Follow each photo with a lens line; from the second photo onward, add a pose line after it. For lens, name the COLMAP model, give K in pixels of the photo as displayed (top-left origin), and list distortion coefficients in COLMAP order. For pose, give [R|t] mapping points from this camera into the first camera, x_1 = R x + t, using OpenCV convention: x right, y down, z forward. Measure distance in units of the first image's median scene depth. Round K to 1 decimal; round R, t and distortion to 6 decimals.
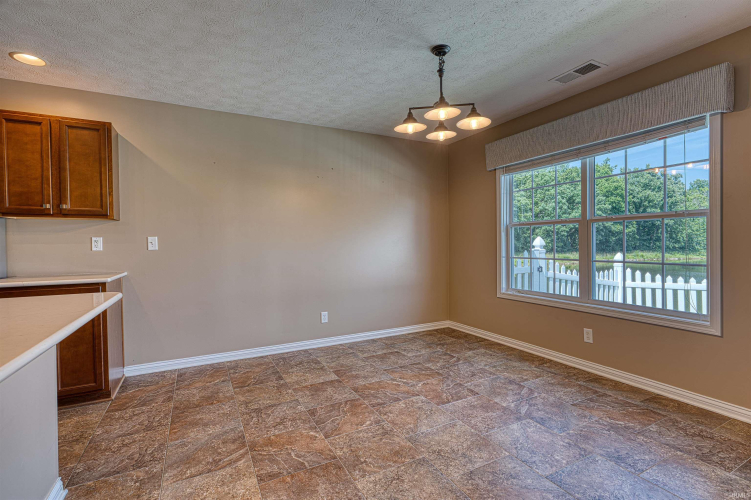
lens RADIAL K [[348.3, 0, 375.5], [0, 348.3, 250.0], [0, 0, 1]] dist [-0.001119, 0.000520]
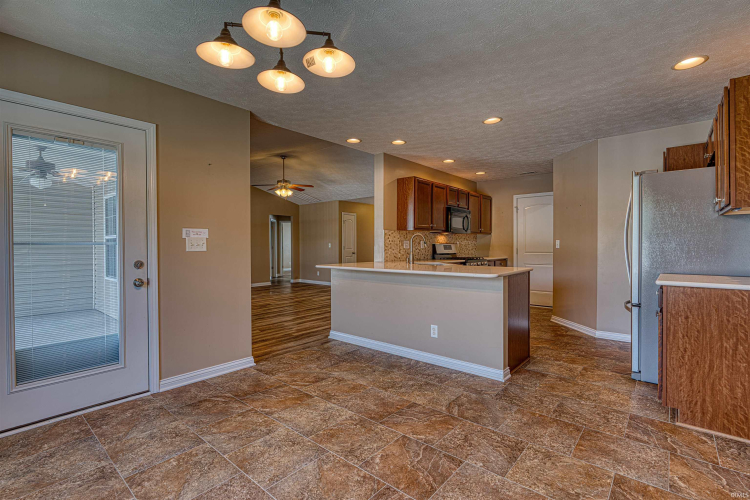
lens RADIAL K [[347.8, 0, 375.0], [0, 347.8, 250.0], [0, 0, 1]] dist [-0.001119, 0.000520]
pose [[-0.928964, 0.018625, -0.369702, 0.292418], [0.007015, 0.999440, 0.032724, -0.040082], [0.370104, 0.027806, -0.928574, 1.810260]]
